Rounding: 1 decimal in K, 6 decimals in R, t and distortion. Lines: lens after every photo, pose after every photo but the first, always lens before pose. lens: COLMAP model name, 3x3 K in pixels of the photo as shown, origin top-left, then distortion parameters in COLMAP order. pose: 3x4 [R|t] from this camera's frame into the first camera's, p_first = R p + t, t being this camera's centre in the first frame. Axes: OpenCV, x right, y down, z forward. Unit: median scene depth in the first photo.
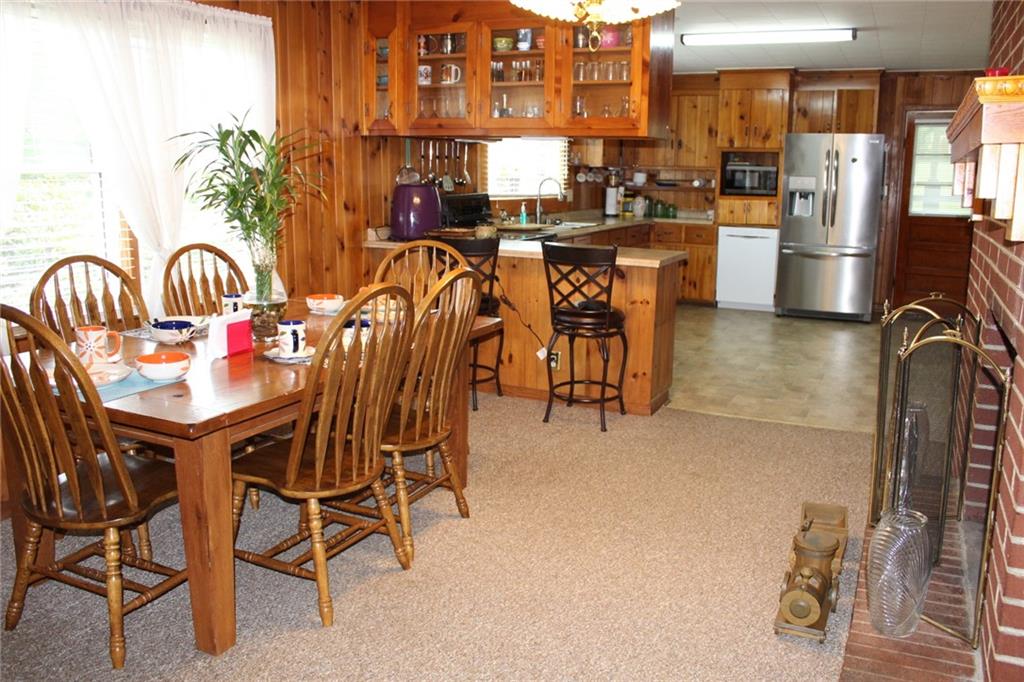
lens RADIAL K [[851.6, 0, 522.3], [0, 851.6, 344.6], [0, 0, 1]] dist [-0.173972, 0.158450]
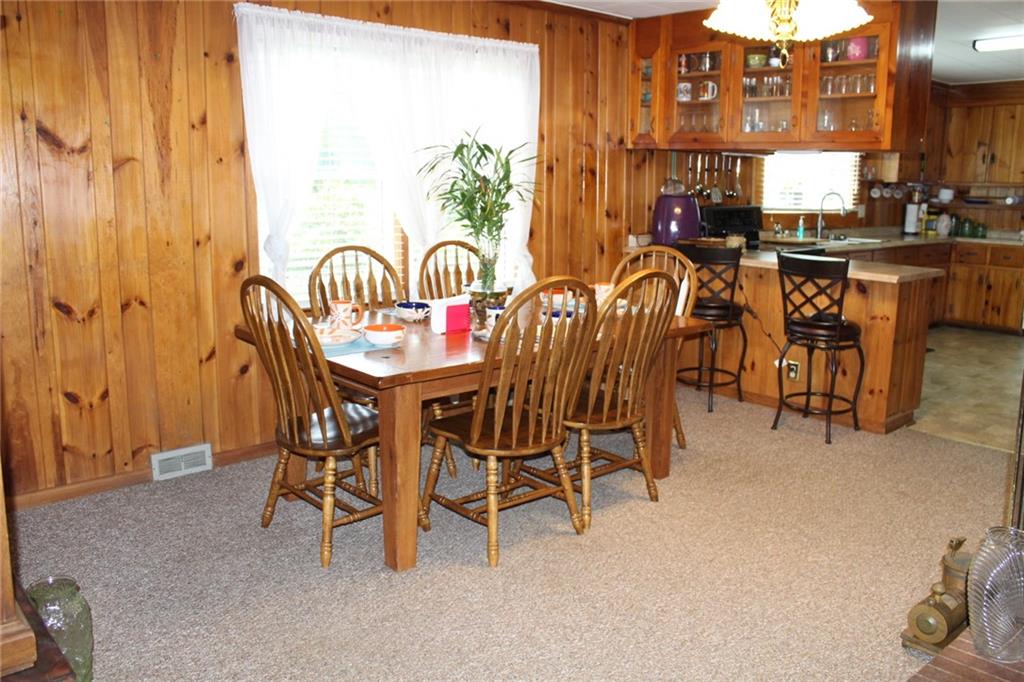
lens RADIAL K [[851.6, 0, 522.3], [0, 851.6, 344.6], [0, 0, 1]] dist [-0.173972, 0.158450]
pose [[0.920882, 0.071583, -0.383214, 0.116831], [-0.077476, 0.996994, 0.000057, 0.012079], [0.382066, 0.029637, 0.923660, -0.043719]]
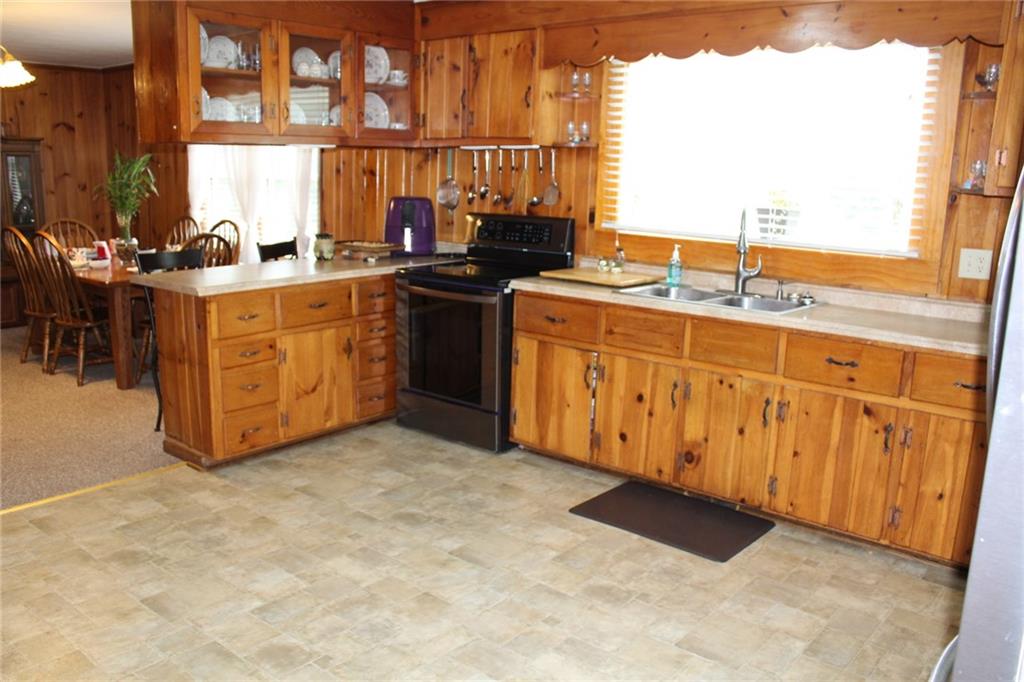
lens RADIAL K [[851.6, 0, 522.3], [0, 851.6, 344.6], [0, 0, 1]] dist [-0.173972, 0.158450]
pose [[-0.256698, 0.171738, -0.951111, 0.812016], [-0.221869, 0.947334, 0.230937, -0.290288], [0.940681, 0.270303, -0.205076, 1.408087]]
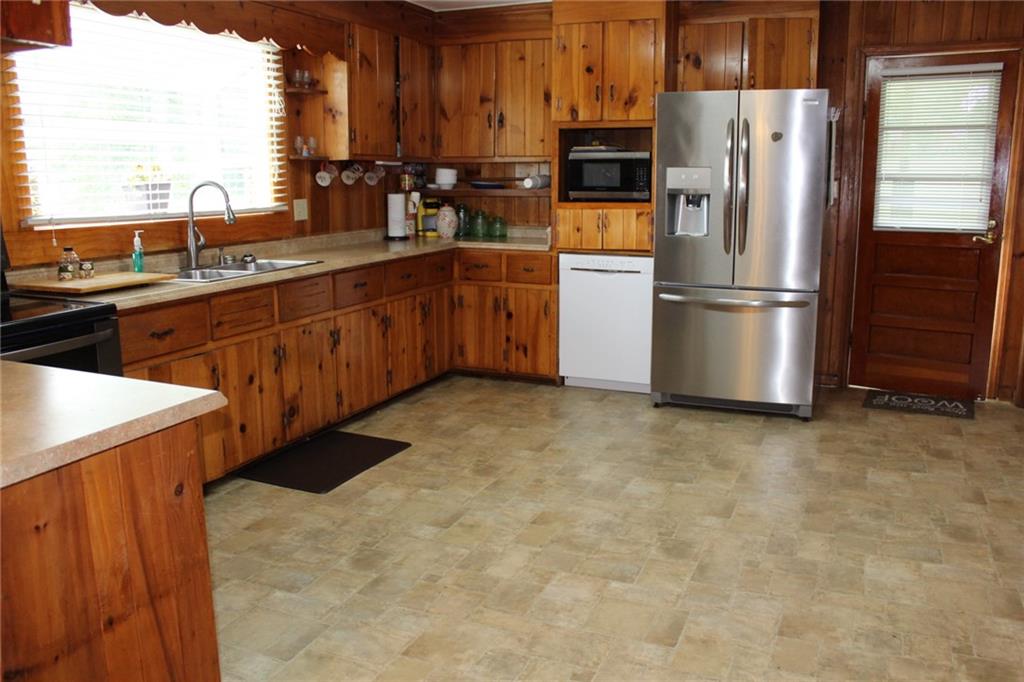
lens RADIAL K [[851.6, 0, 522.3], [0, 851.6, 344.6], [0, 0, 1]] dist [-0.173972, 0.158450]
pose [[0.998949, -0.021106, 0.040698, 0.298222], [0.021199, 0.999774, -0.001842, -0.123513], [-0.040650, 0.002703, 0.999170, 0.649986]]
